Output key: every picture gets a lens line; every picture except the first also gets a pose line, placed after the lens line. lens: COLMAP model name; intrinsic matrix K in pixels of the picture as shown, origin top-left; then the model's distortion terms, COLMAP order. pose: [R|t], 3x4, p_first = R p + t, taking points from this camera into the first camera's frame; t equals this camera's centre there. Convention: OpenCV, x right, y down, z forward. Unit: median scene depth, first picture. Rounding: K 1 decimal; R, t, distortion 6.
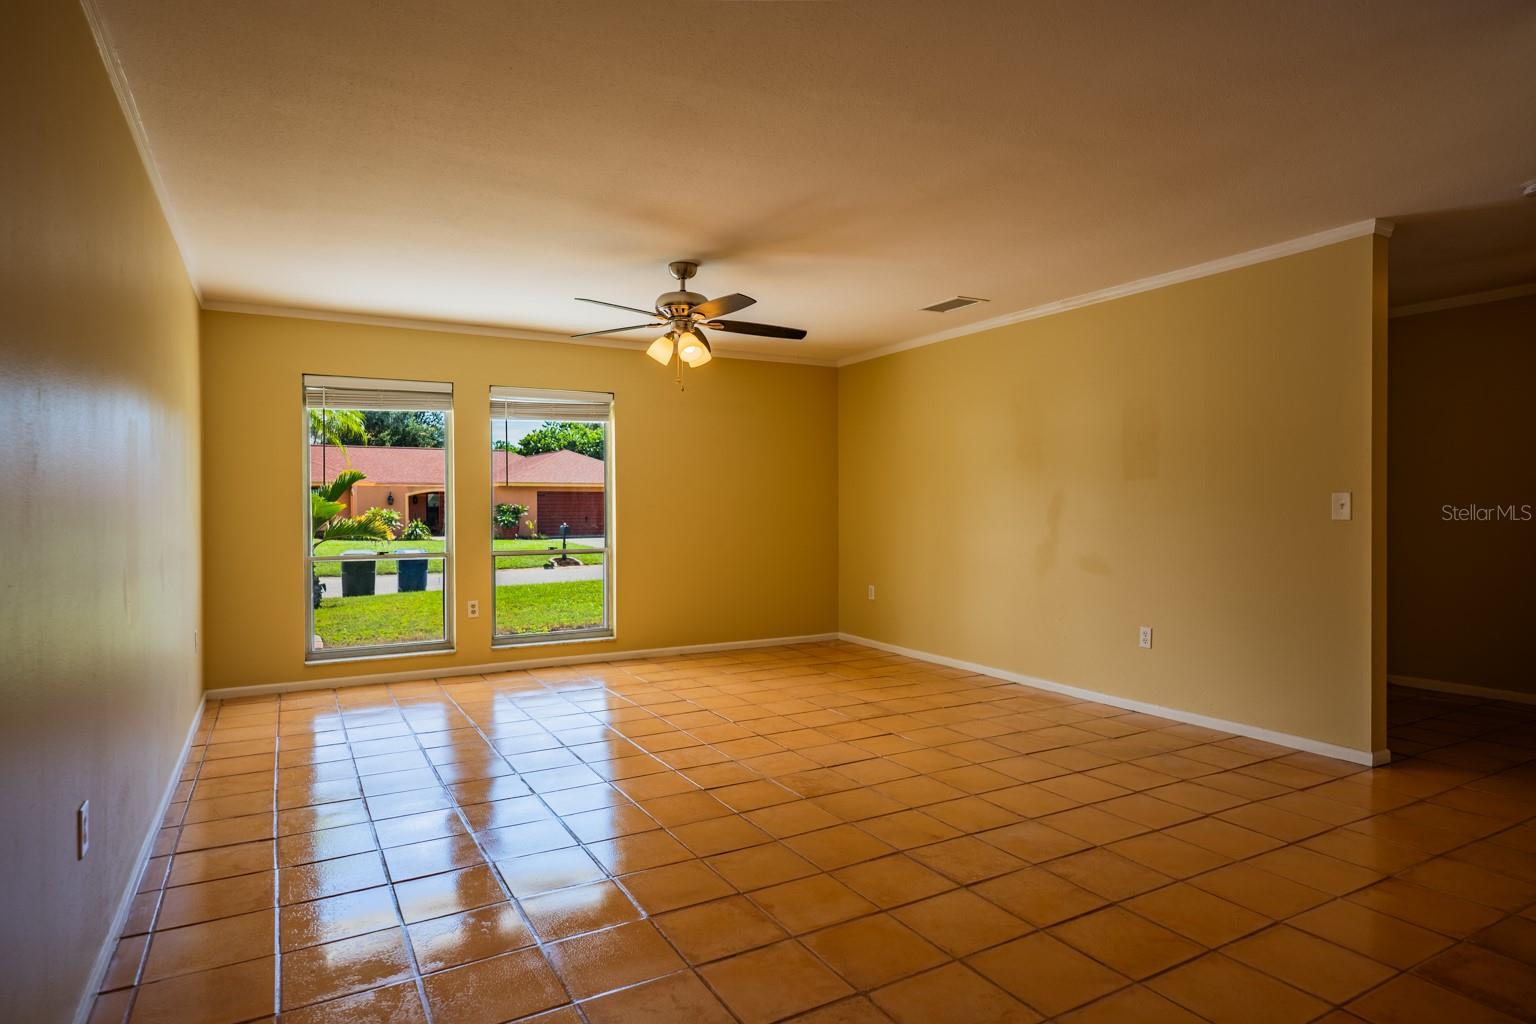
lens RADIAL K [[851.5, 0, 765.7], [0, 851.5, 512.4], [0, 0, 1]] dist [0.017630, -0.004623]
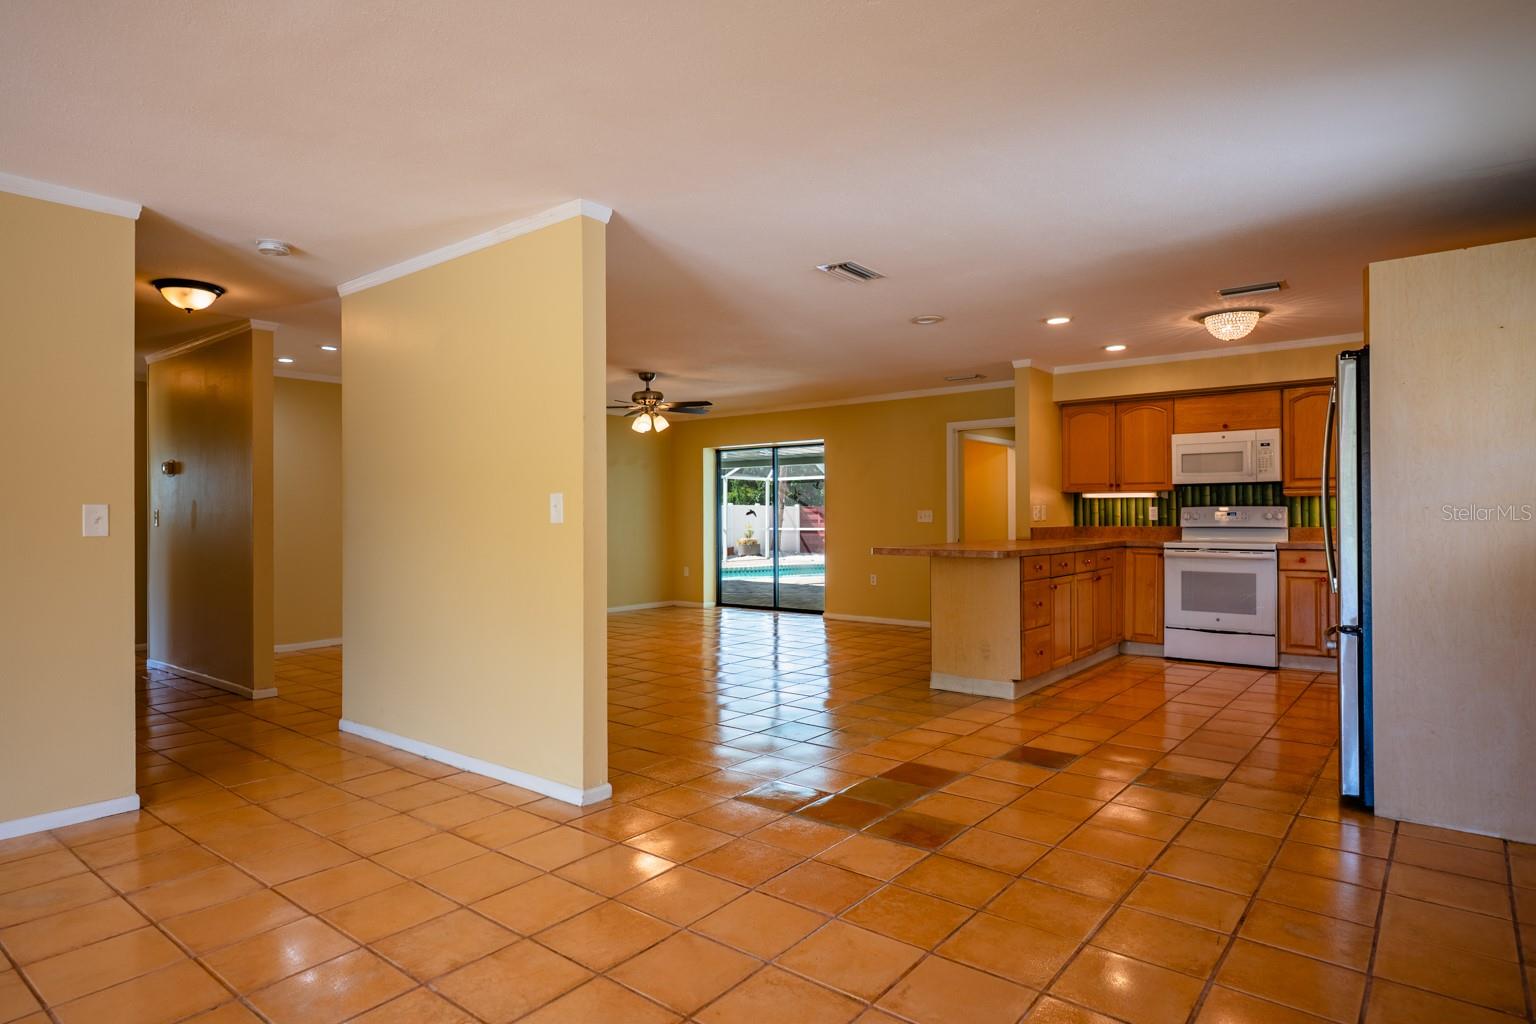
lens RADIAL K [[851.5, 0, 755.0], [0, 851.5, 513.4], [0, 0, 1]] dist [0.017630, -0.004623]
pose [[-0.358119, 0.008994, 0.933633, -0.369759], [0.009651, 0.999936, -0.005931, -0.002788], [-0.933626, 0.006886, -0.358183, 0.712852]]
